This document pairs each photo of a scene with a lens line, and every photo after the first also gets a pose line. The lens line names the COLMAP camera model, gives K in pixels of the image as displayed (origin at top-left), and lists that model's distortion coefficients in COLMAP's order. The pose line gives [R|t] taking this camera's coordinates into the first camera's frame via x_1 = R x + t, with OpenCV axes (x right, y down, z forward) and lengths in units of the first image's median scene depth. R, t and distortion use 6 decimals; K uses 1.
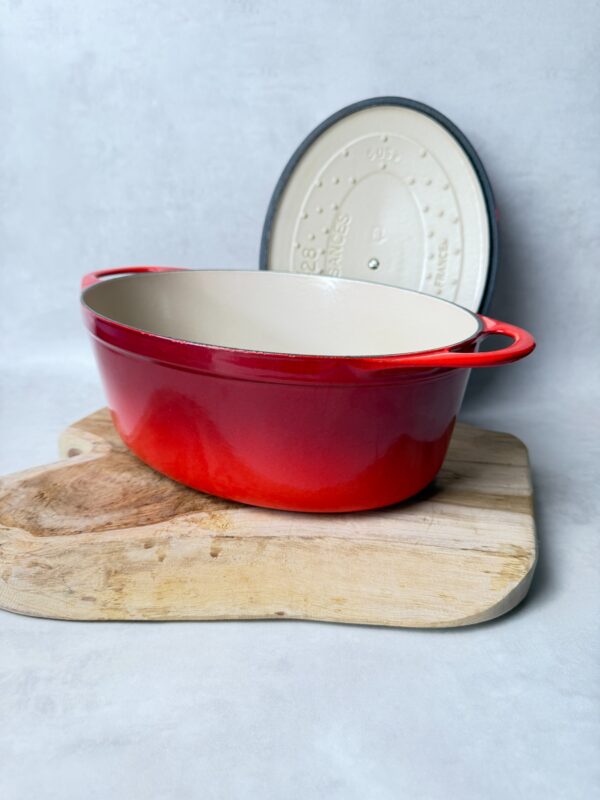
lens RADIAL K [[587.8, 0, 297.7], [0, 587.8, 400.6], [0, 0, 1]] dist [-0.021596, 0.001518]
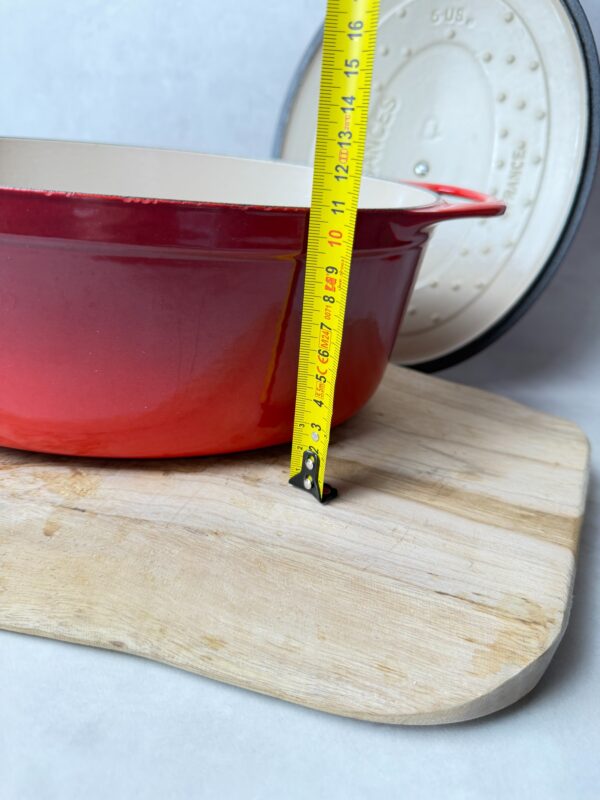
lens RADIAL K [[597.1, 0, 305.2], [0, 597.1, 411.1], [0, 0, 1]] dist [-0.049481, 0.002182]
pose [[0.984522, 0.139030, -0.106708, 0.188161], [-0.131099, 0.988290, 0.078078, 0.044457], [0.116313, -0.062880, 0.991220, 0.405848]]
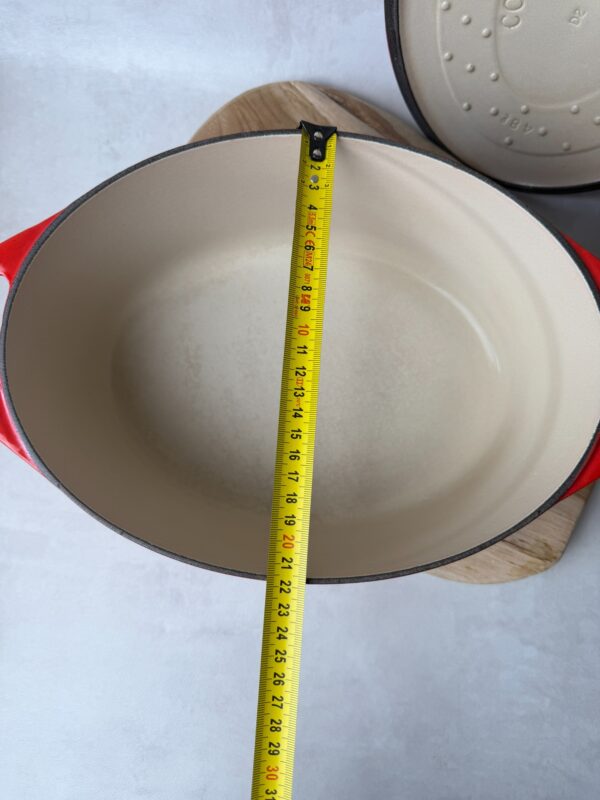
lens RADIAL K [[591.1, 0, 295.4], [0, 591.1, 396.7], [0, 0, 1]] dist [-0.023344, -0.005385]
pose [[0.987247, 0.152524, -0.045600, -0.111536], [-0.031194, 0.466232, 0.884113, -0.898345], [0.156109, -0.871415, 0.465044, 0.642387]]
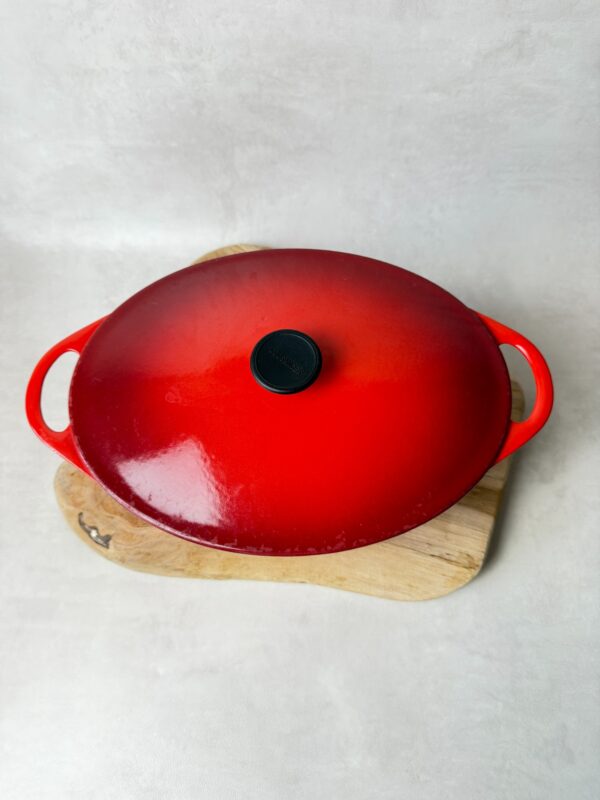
lens RADIAL K [[579.7, 0, 292.9], [0, 579.7, 396.5], [0, 0, 1]] dist [0.021671, -0.069090]
pose [[0.996973, 0.042889, -0.064845, 0.021941], [0.015764, 0.705221, 0.708812, -1.020173], [0.076131, -0.707689, 0.702411, 0.259931]]
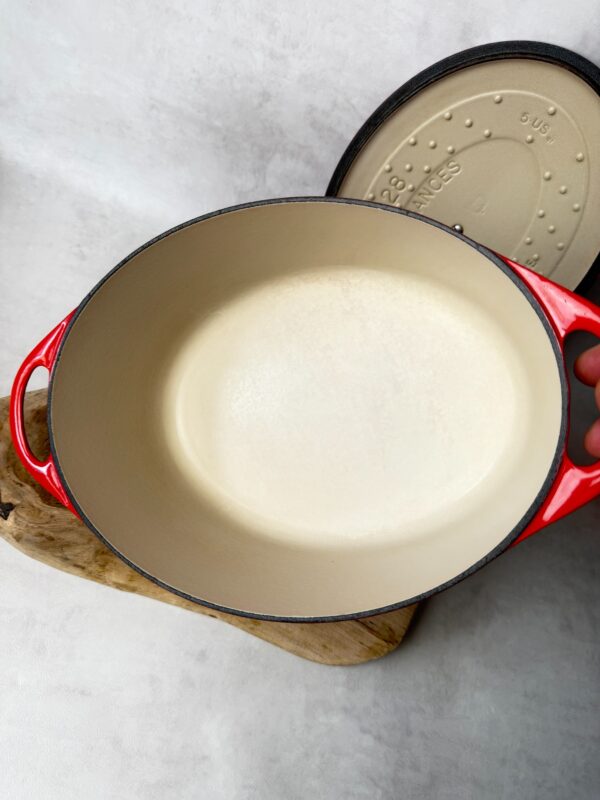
lens RADIAL K [[587.8, 0, 297.7], [0, 587.8, 400.6], [0, 0, 1]] dist [-0.021596, 0.001518]
pose [[0.921047, 0.357442, 0.154621, -0.230916], [-0.374052, 0.701382, 0.606753, -0.871283], [0.108431, -0.616684, 0.779707, 0.244821]]
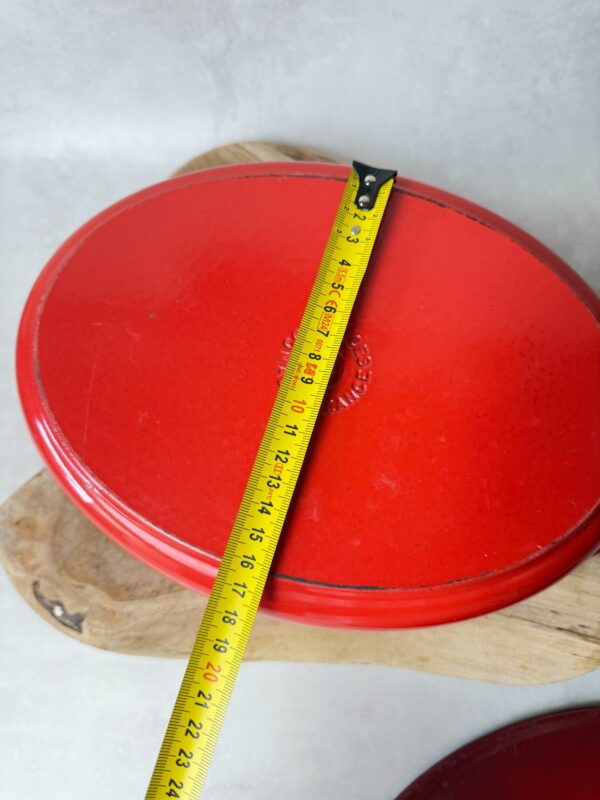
lens RADIAL K [[589.2, 0, 300.0], [0, 589.2, 400.0], [0, 0, 1]] dist [-0.046227, 0.008296]
pose [[0.998905, 0.016522, -0.043776, -0.107469], [0.027118, 0.558009, 0.829392, -0.760416], [0.038130, -0.829670, 0.556950, 0.766034]]
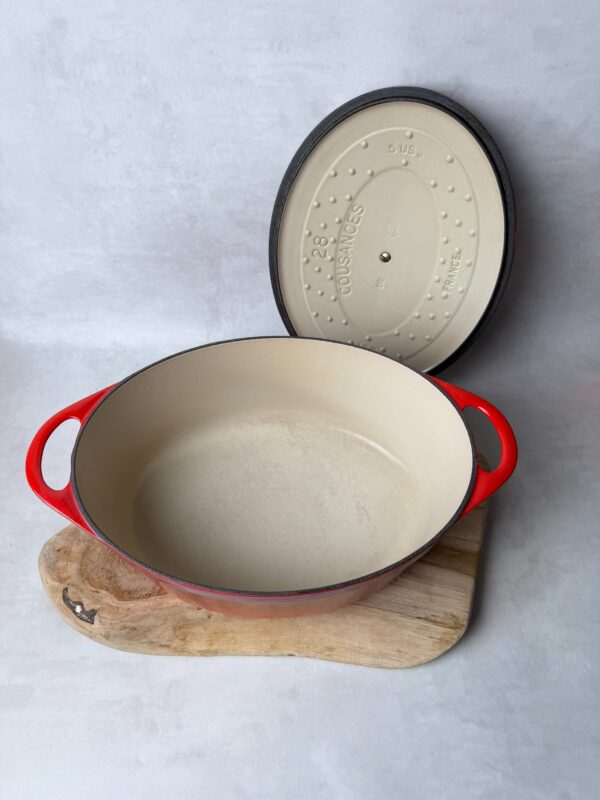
lens RADIAL K [[576.0, 0, 296.3], [0, 576.0, 402.8], [0, 0, 1]] dist [0.003300, -0.024645]
pose [[0.999829, 0.018361, -0.002106, -0.024409], [-0.014483, 0.849206, 0.527862, -0.941024], [0.011480, -0.527742, 0.849327, 0.071391]]
